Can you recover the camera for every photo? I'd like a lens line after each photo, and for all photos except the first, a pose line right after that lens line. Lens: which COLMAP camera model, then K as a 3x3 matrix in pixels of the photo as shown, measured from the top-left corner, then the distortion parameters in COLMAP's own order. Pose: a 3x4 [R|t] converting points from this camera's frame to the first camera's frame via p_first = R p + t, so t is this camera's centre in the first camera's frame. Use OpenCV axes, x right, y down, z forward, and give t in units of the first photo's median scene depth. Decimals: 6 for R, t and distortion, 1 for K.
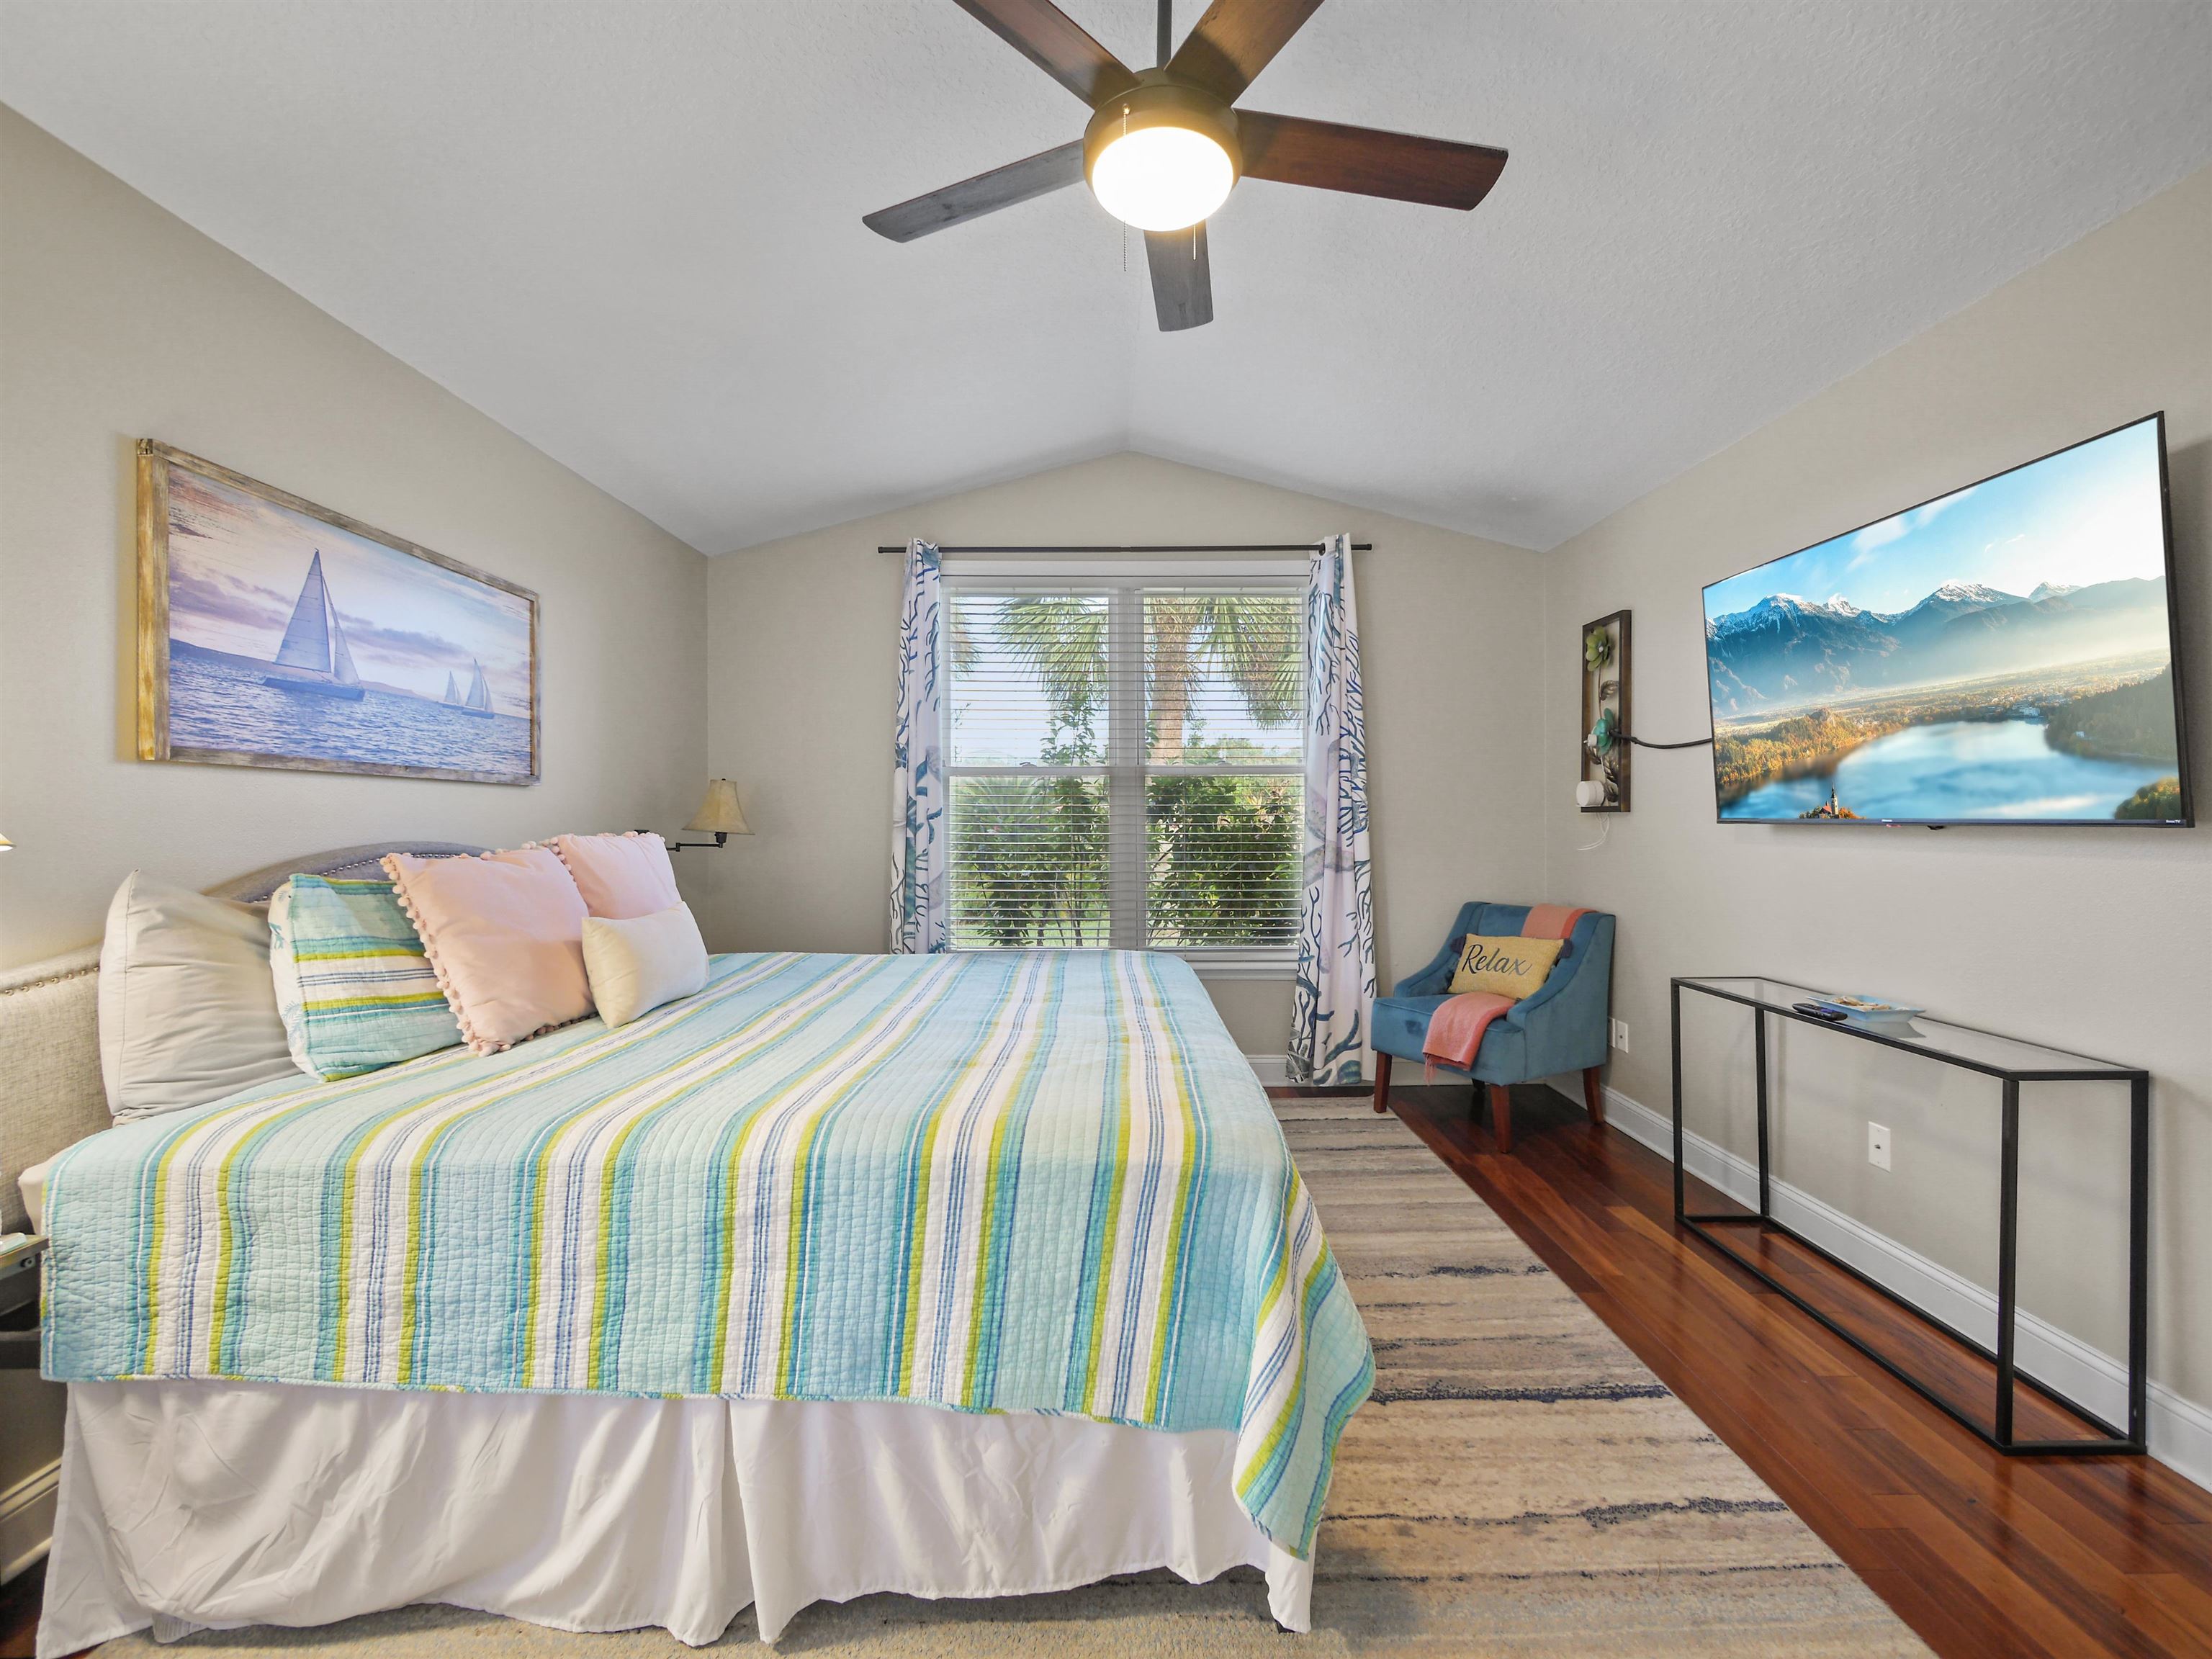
lens RADIAL K [[935.5, 0, 1115.0], [0, 935.5, 814.8], [0, 0, 1]] dist [-0.005391, 0.000165]
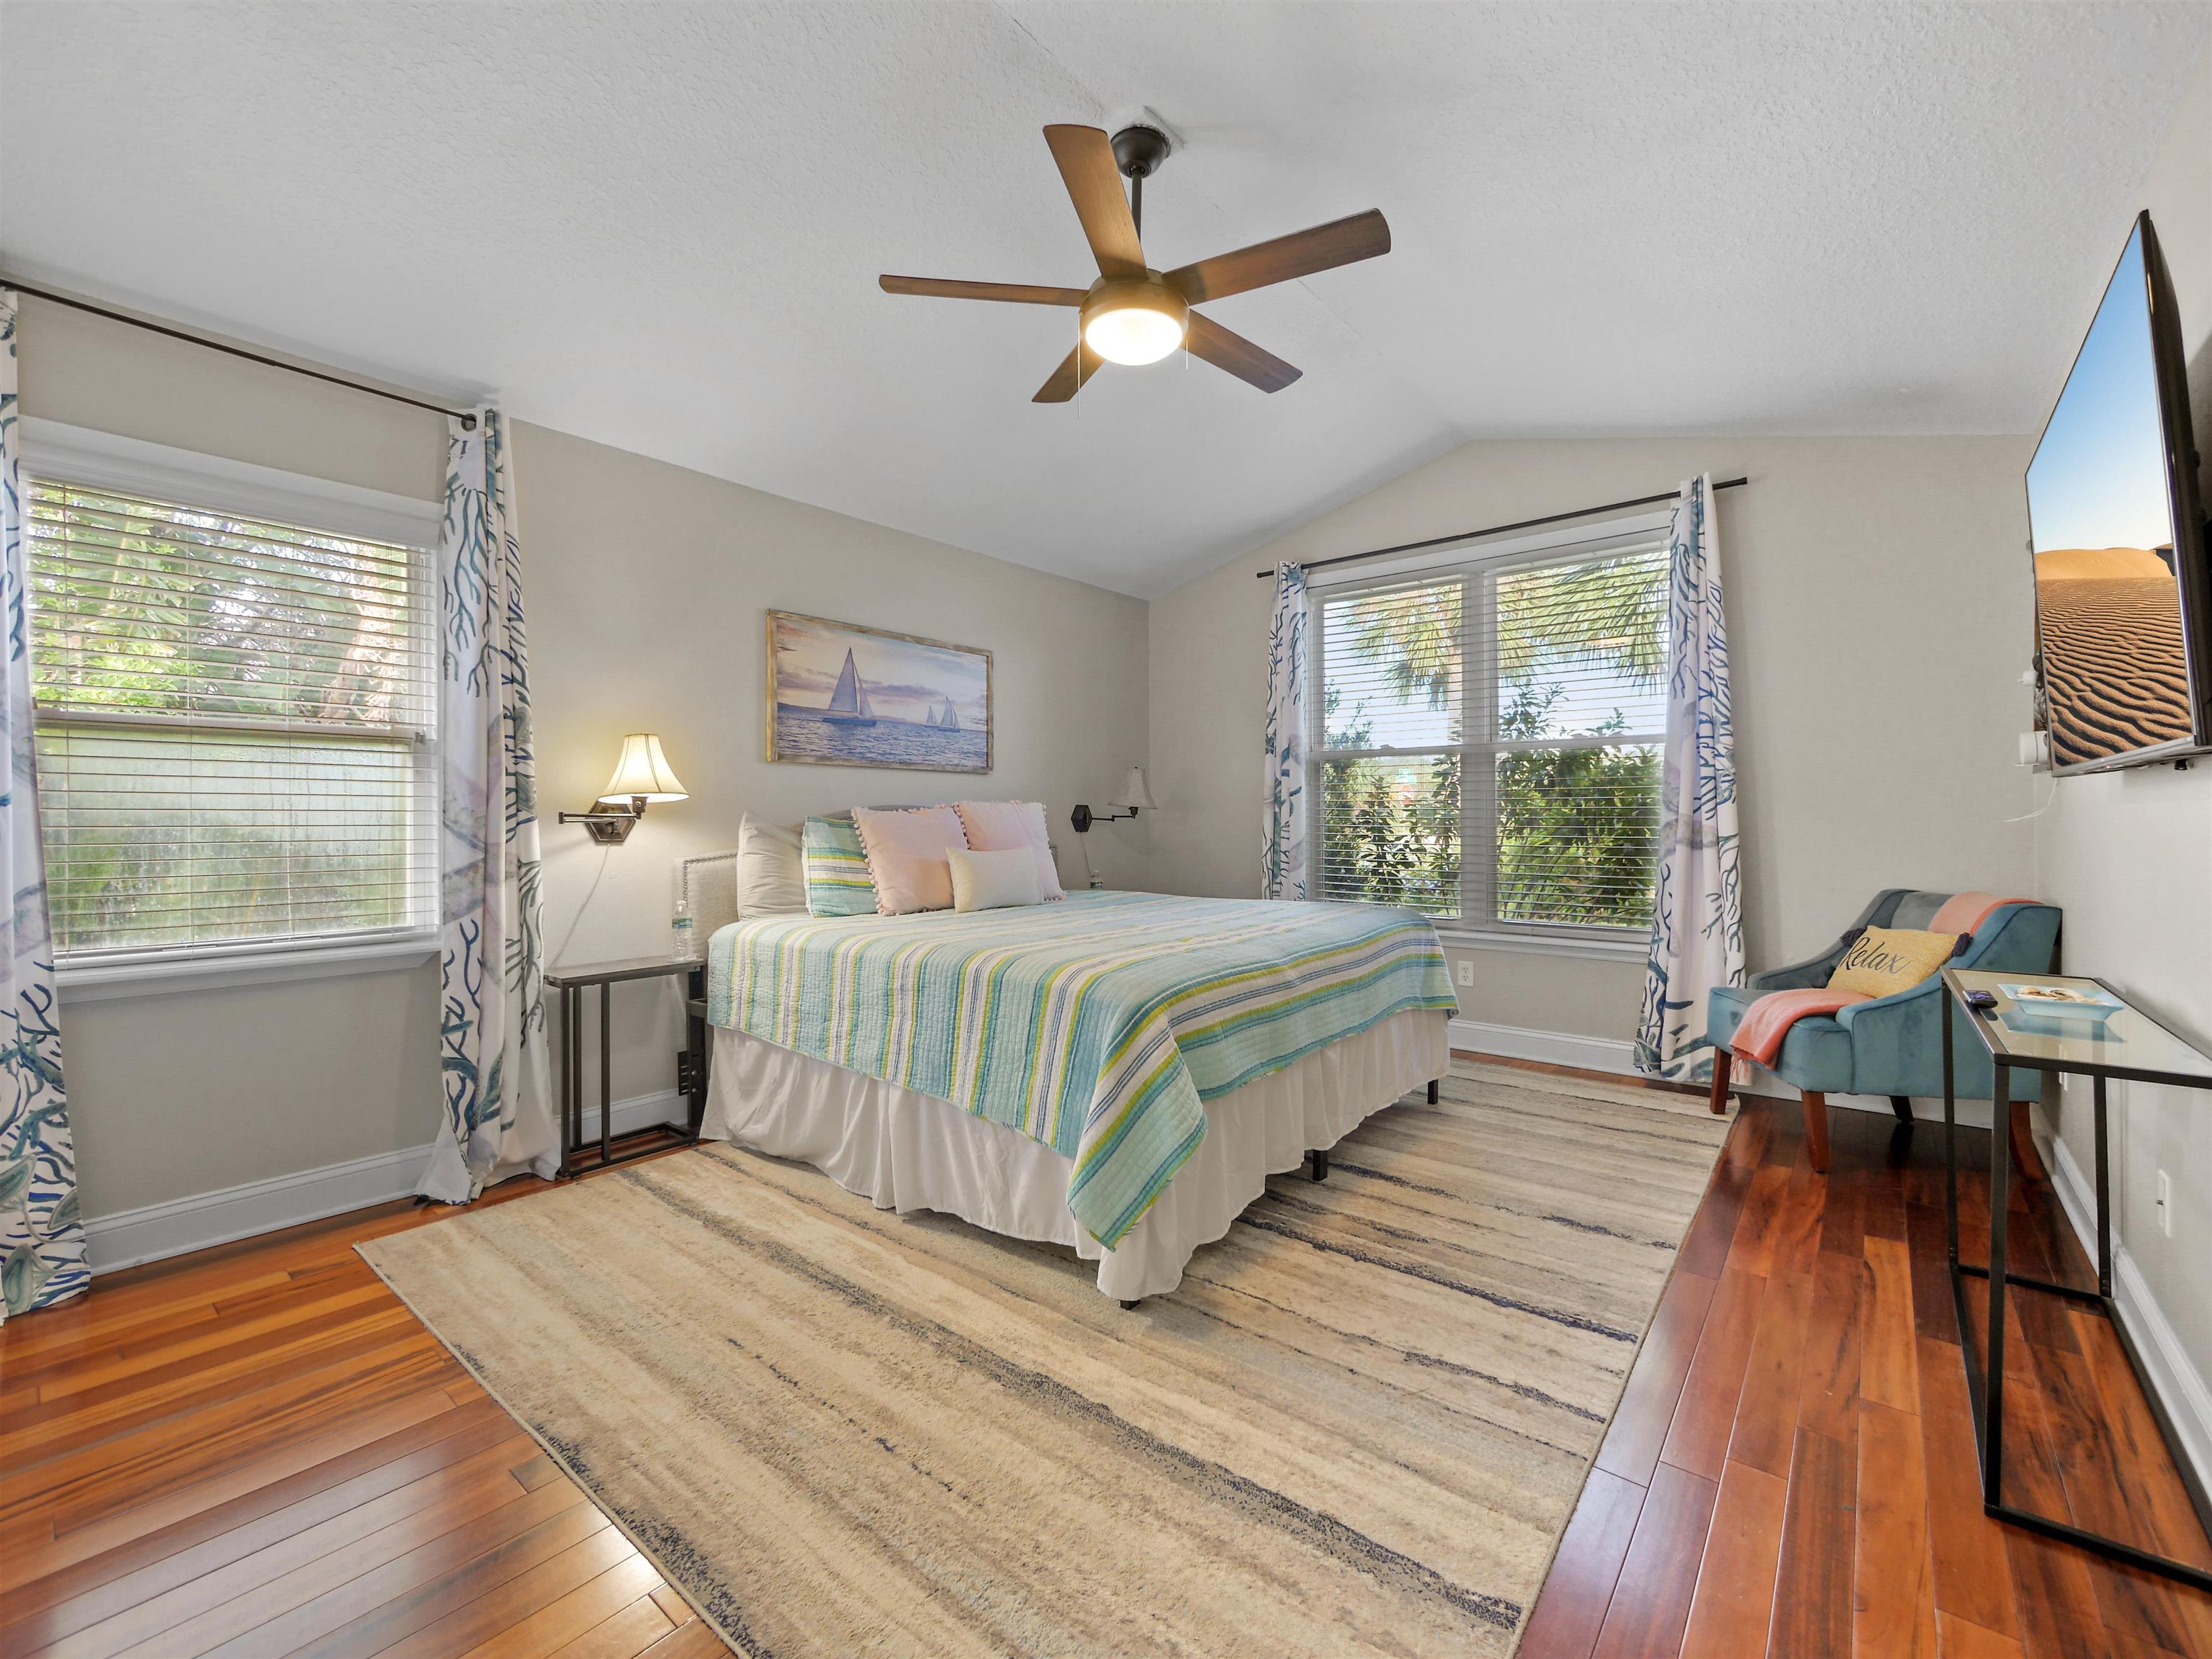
lens RADIAL K [[935.5, 0, 1115.0], [0, 935.5, 814.8], [0, 0, 1]] dist [-0.005391, 0.000165]
pose [[0.771644, -0.001565, -0.636053, 0.722773], [0.002625, 0.999996, 0.000725, 0.050404], [0.636049, -0.002229, 0.771645, -0.108847]]
